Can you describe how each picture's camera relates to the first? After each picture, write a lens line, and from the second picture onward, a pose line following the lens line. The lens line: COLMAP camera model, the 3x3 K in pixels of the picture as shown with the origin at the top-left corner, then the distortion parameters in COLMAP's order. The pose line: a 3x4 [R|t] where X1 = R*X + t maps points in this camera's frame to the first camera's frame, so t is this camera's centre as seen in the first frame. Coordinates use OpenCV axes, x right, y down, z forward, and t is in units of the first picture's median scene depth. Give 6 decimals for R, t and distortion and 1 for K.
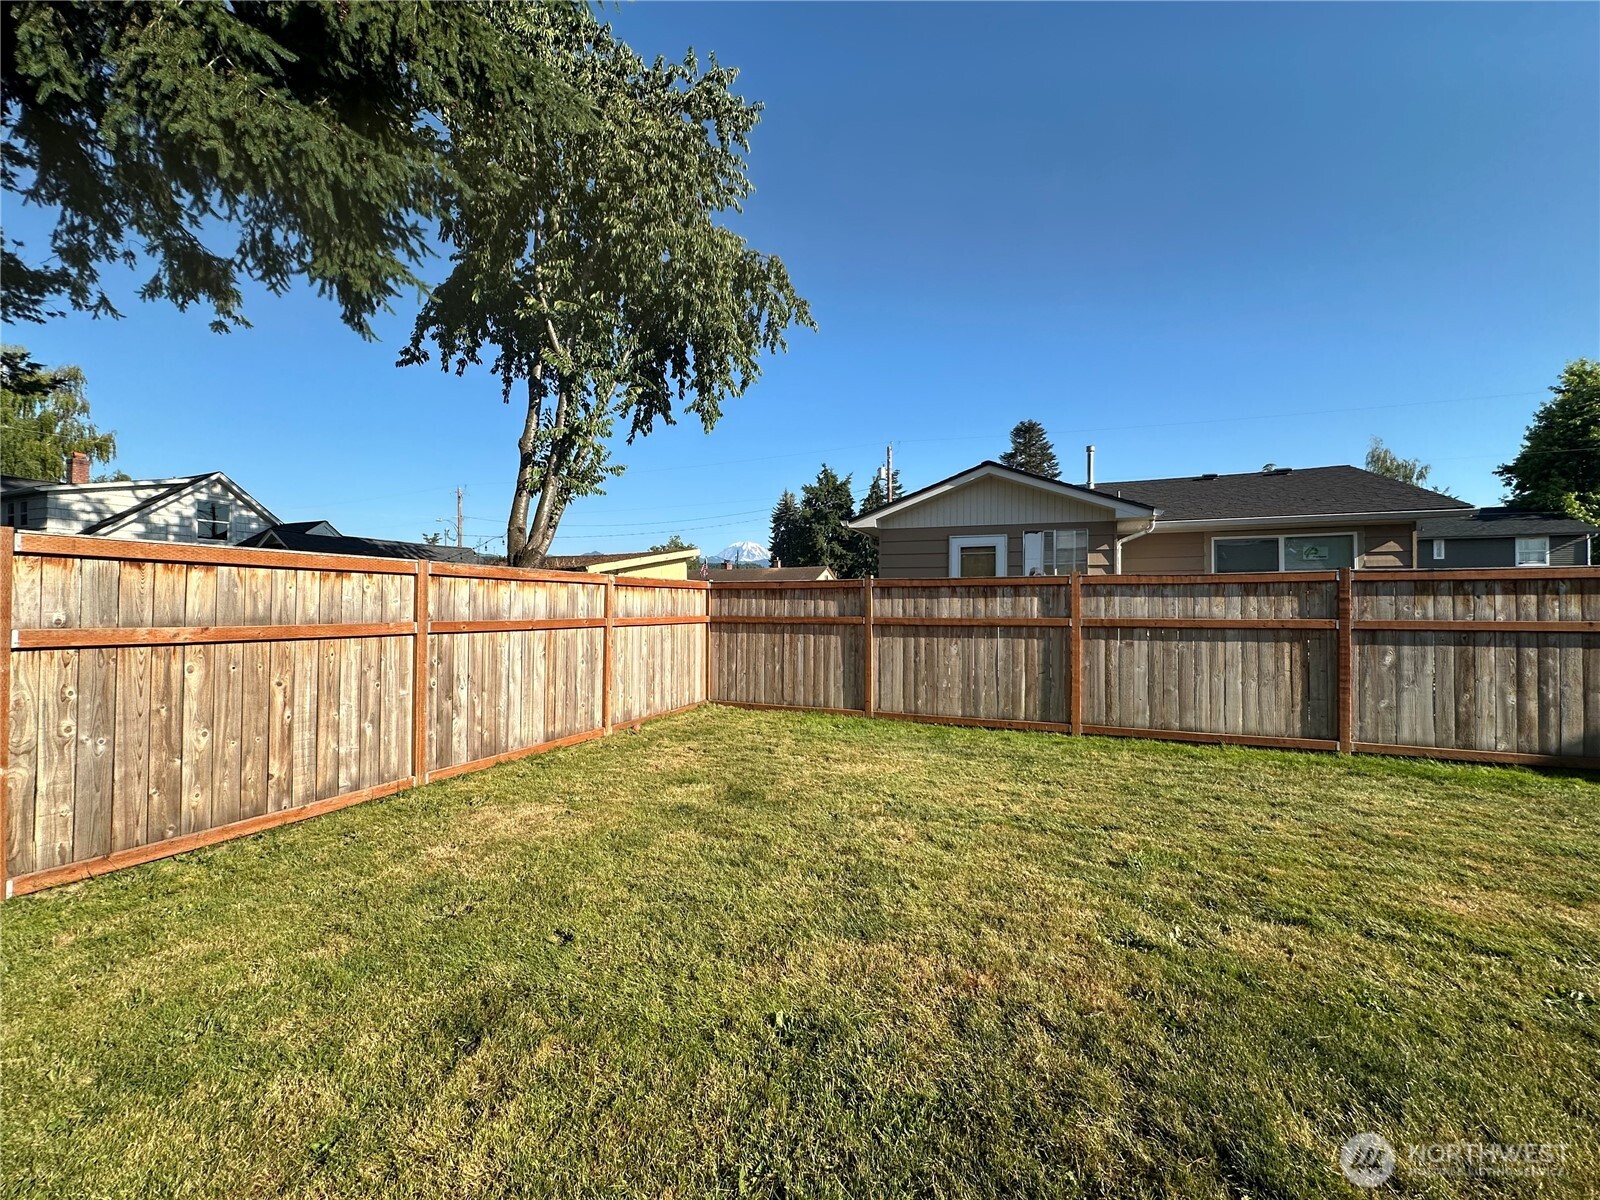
lens RADIAL K [[639.4, 0, 800.3], [0, 639.4, 589.6], [0, 0, 1]] dist [0.004006, 0.000296]
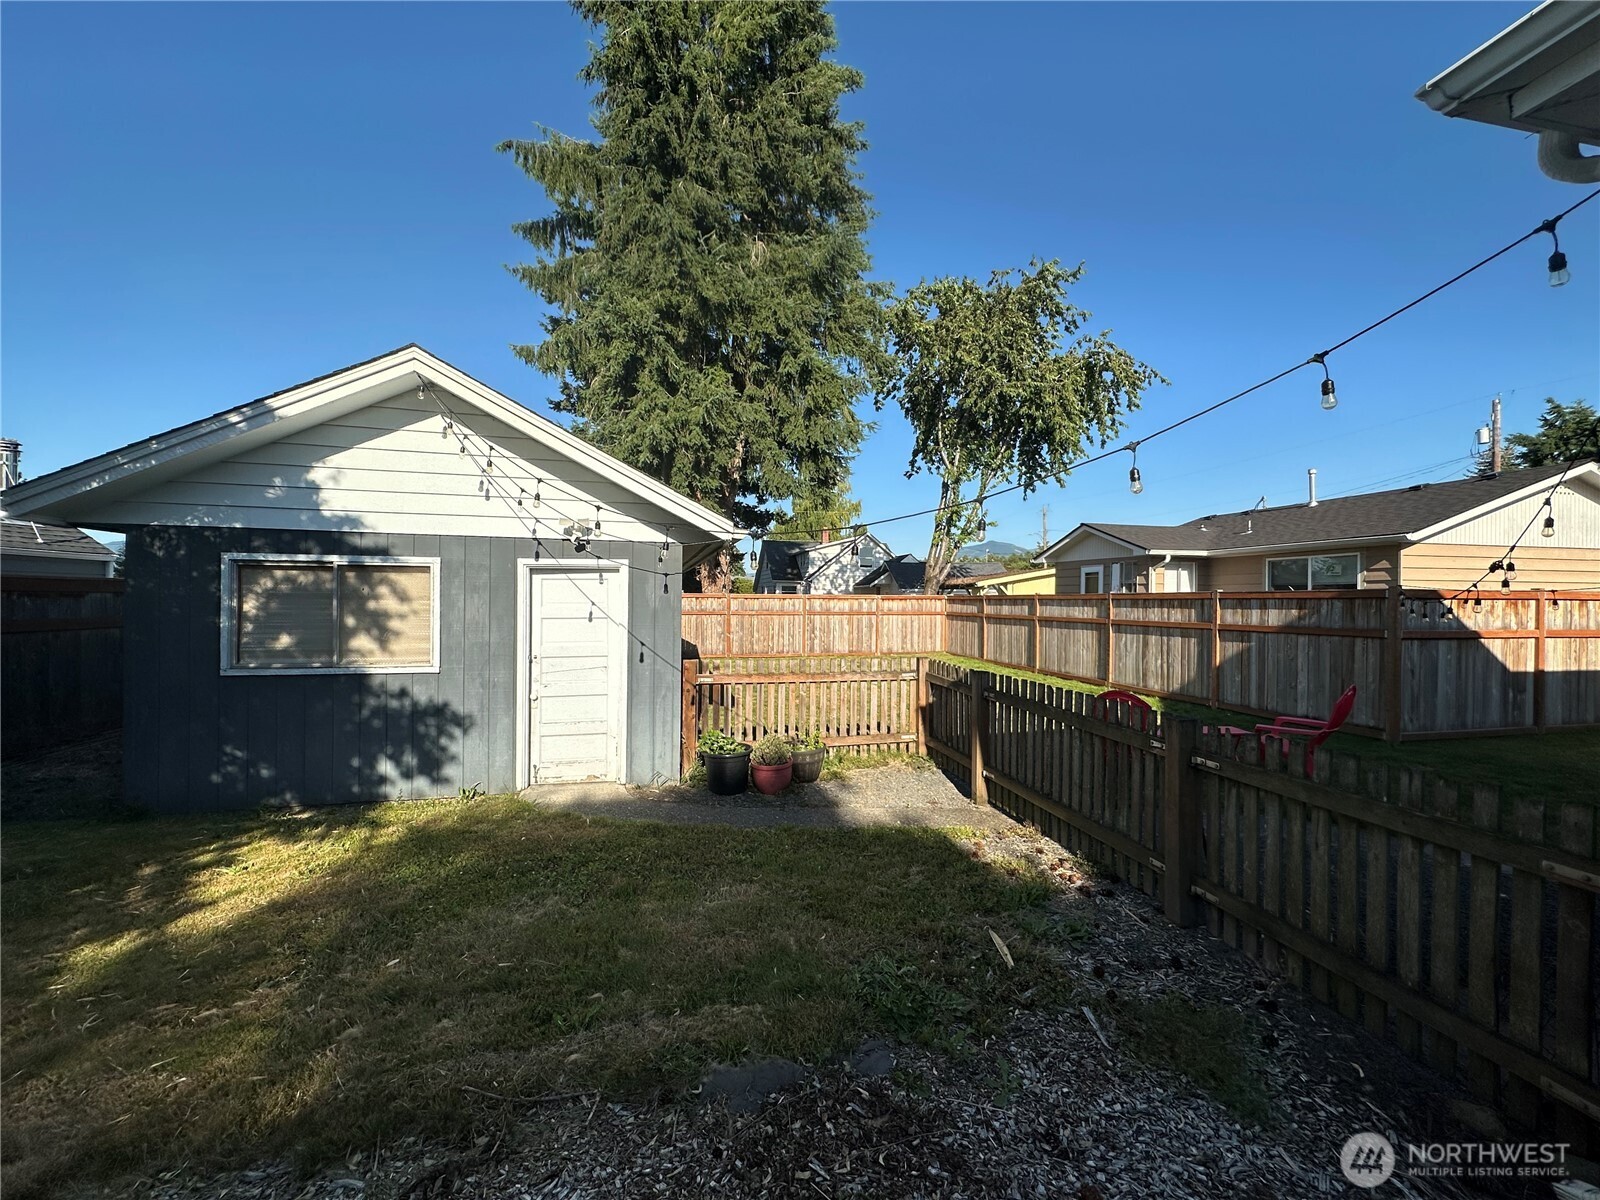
lens RADIAL K [[639.4, 0, 801.7], [0, 639.4, 601.1], [0, 0, 1]] dist [0.004006, 0.000296]
pose [[0.563132, 0.003567, -0.826359, 1.744665], [0.017276, 0.999721, 0.016088, -0.048051], [0.826186, -0.023336, 0.562914, -0.763658]]
